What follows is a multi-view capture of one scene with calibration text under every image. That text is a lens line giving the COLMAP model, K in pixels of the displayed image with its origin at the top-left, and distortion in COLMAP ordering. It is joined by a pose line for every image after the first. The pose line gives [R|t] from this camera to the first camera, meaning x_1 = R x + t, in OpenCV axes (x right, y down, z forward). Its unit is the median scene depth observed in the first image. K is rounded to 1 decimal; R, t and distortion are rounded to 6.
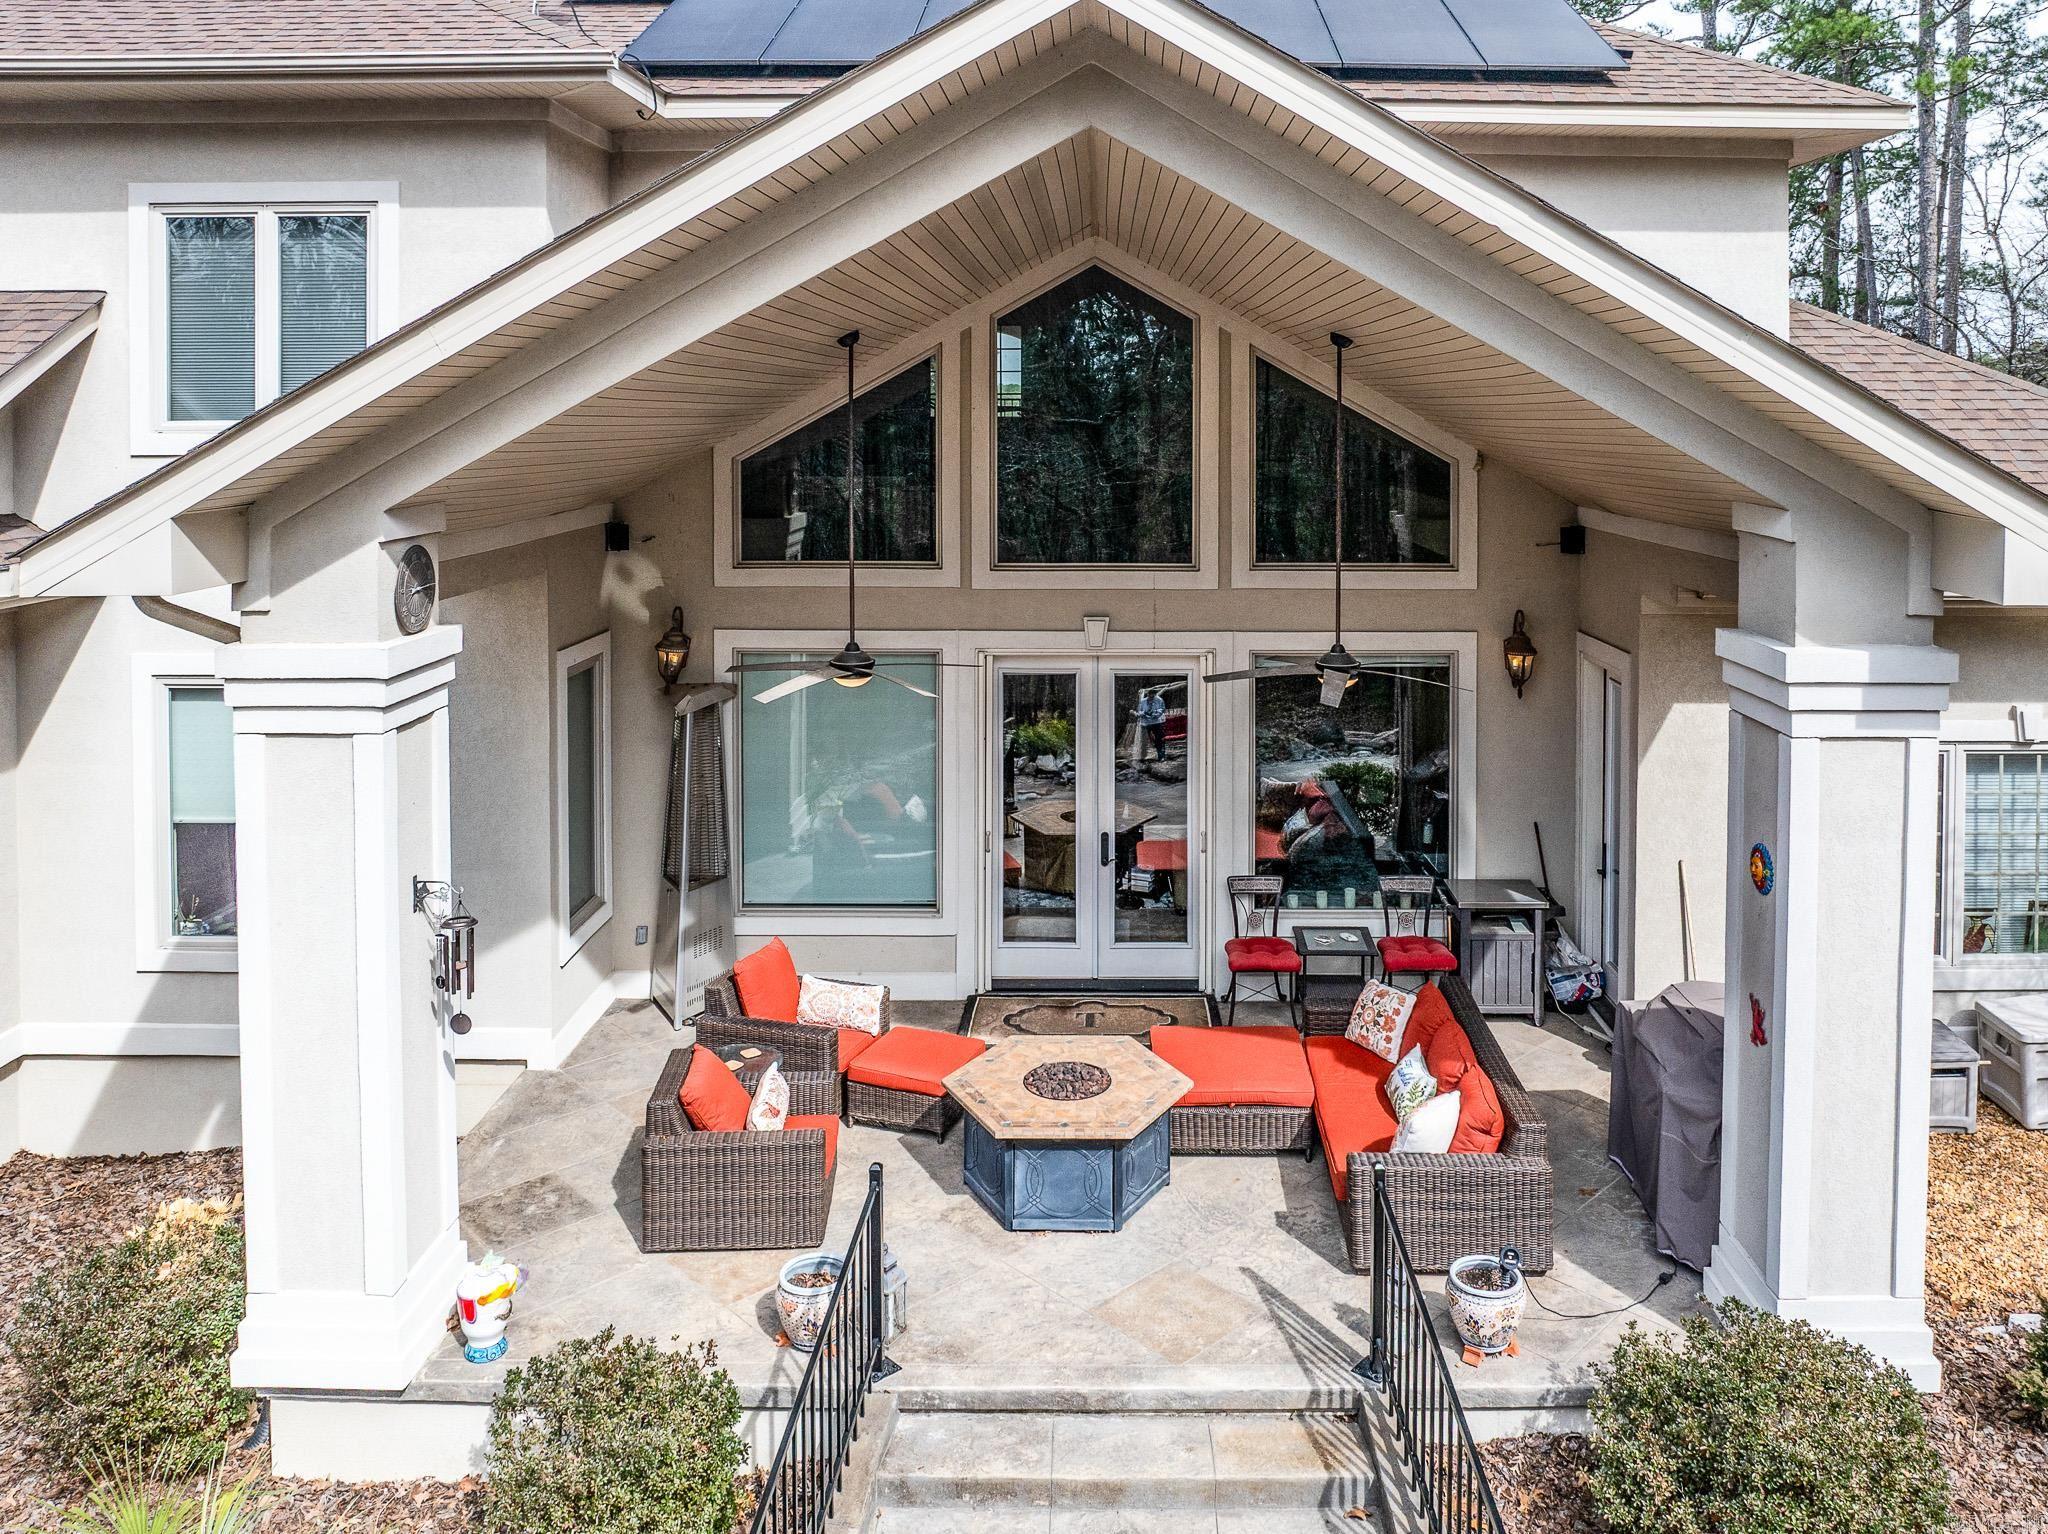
lens RADIAL K [[1521.9, 0, 1055.6], [0, 1521.9, 449.2], [0, 0, 1]] dist [-0.011158, 0.000561]
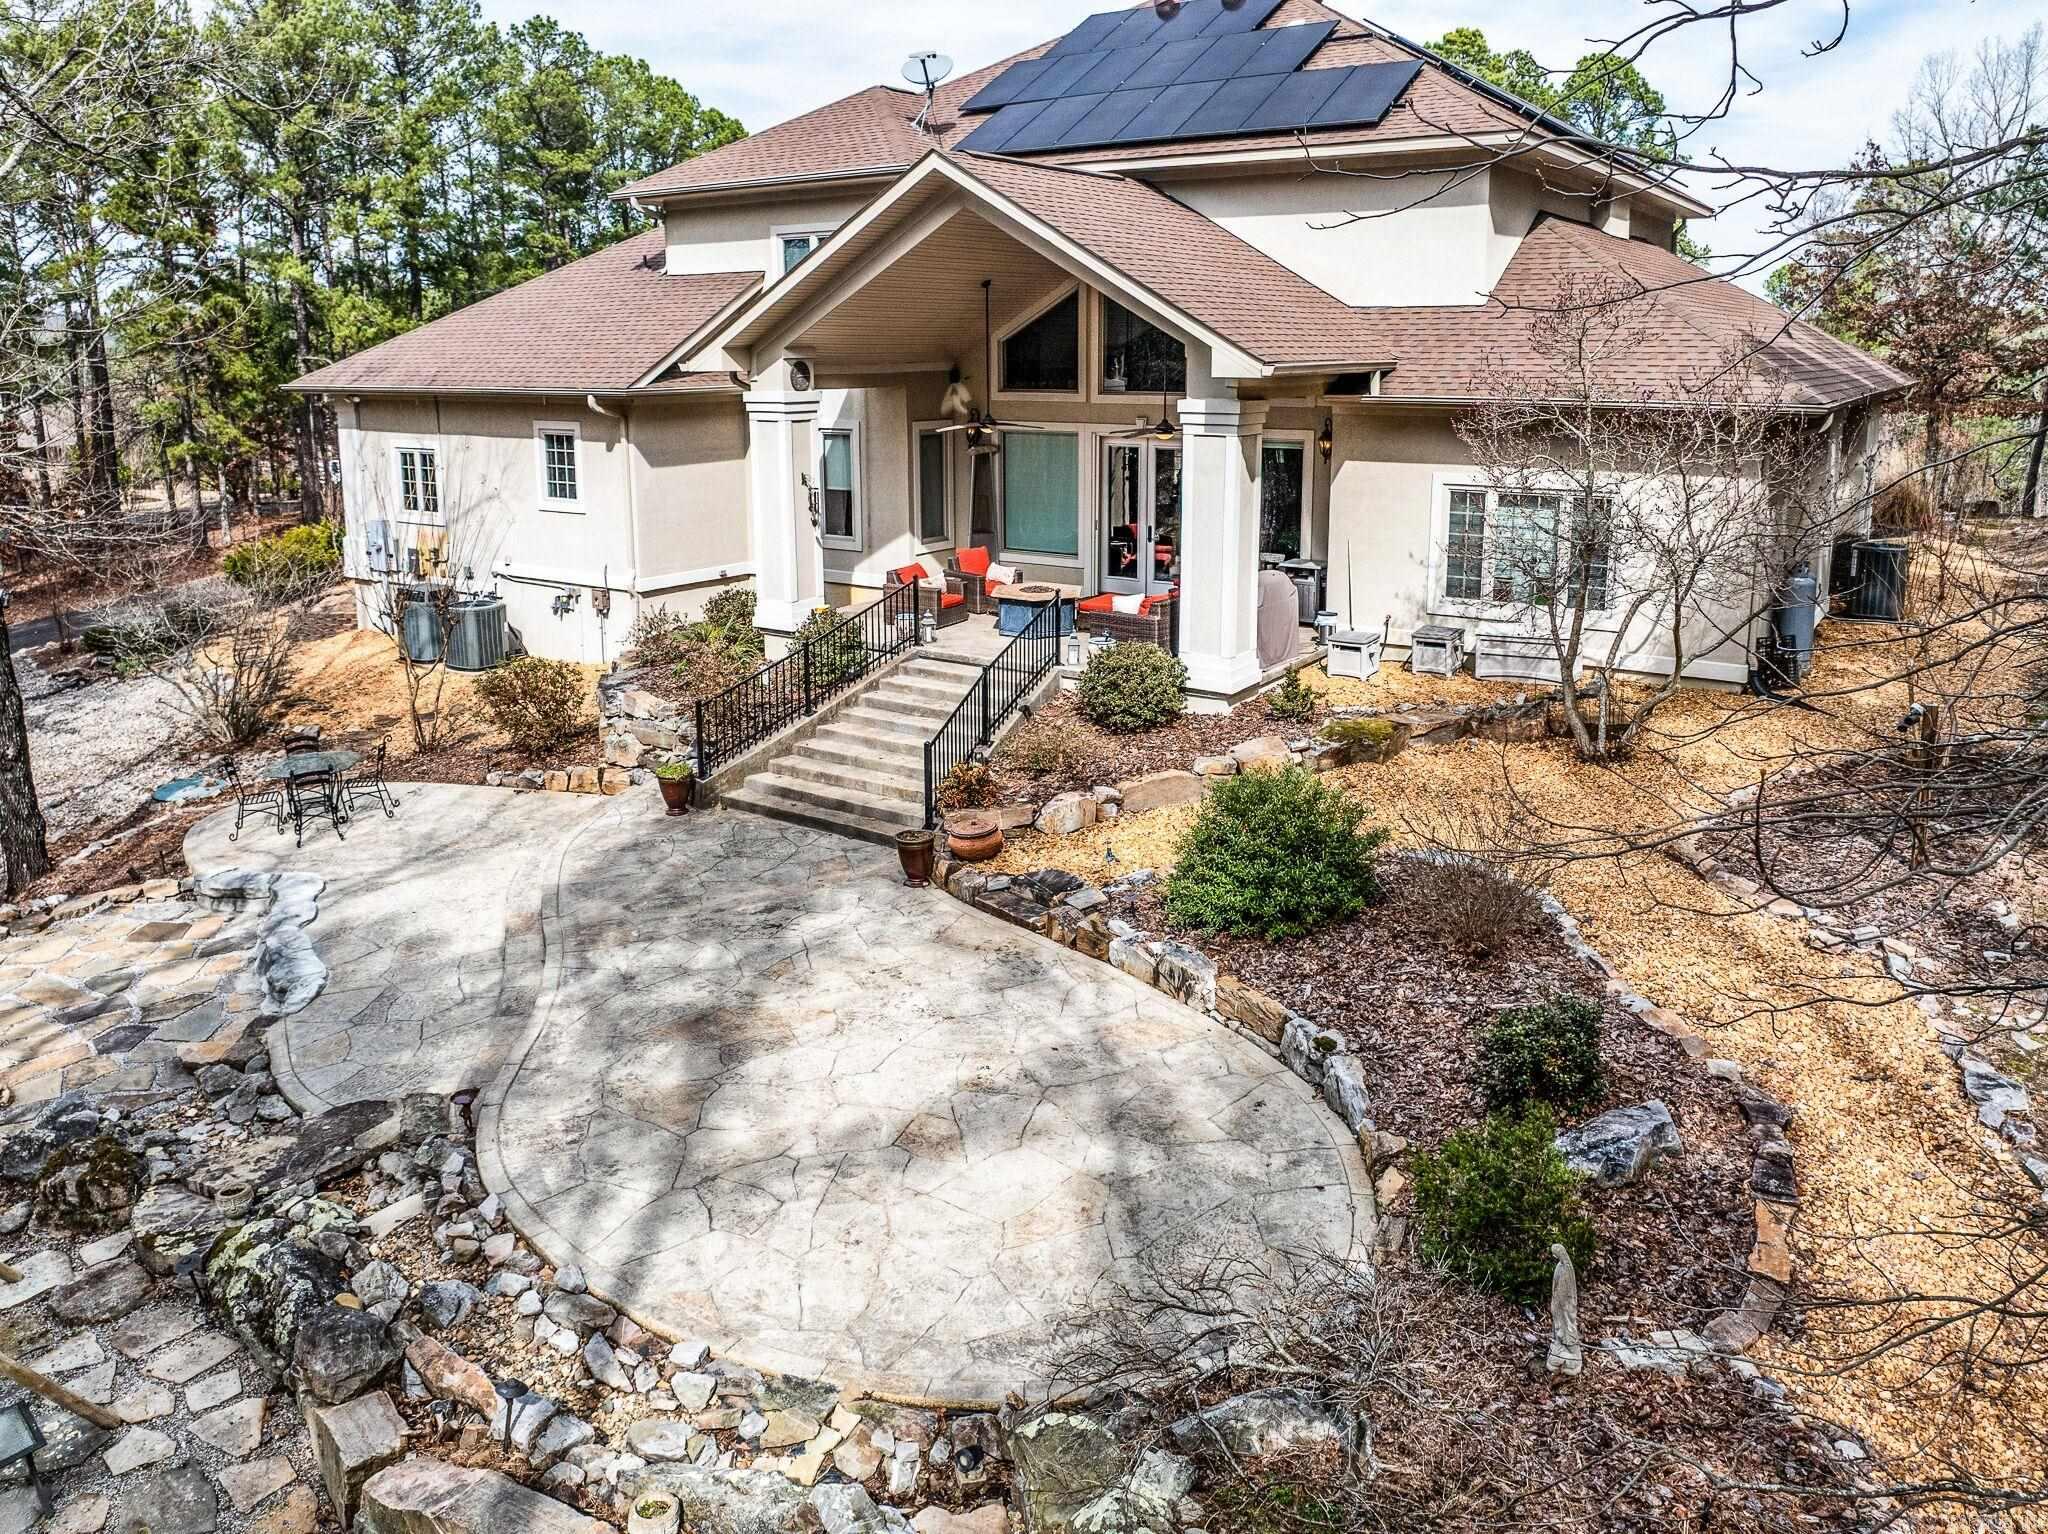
lens RADIAL K [[1590.0, 0, 1026.7], [0, 1590.0, 675.4], [0, 0, 1]] dist [0.004515, 0.001346]
pose [[0.829754, 0.111595, -0.546859, 1.125878], [-0.011848, 0.983108, 0.182642, 0.061351], [0.558004, -0.145069, 0.817060, -0.911646]]
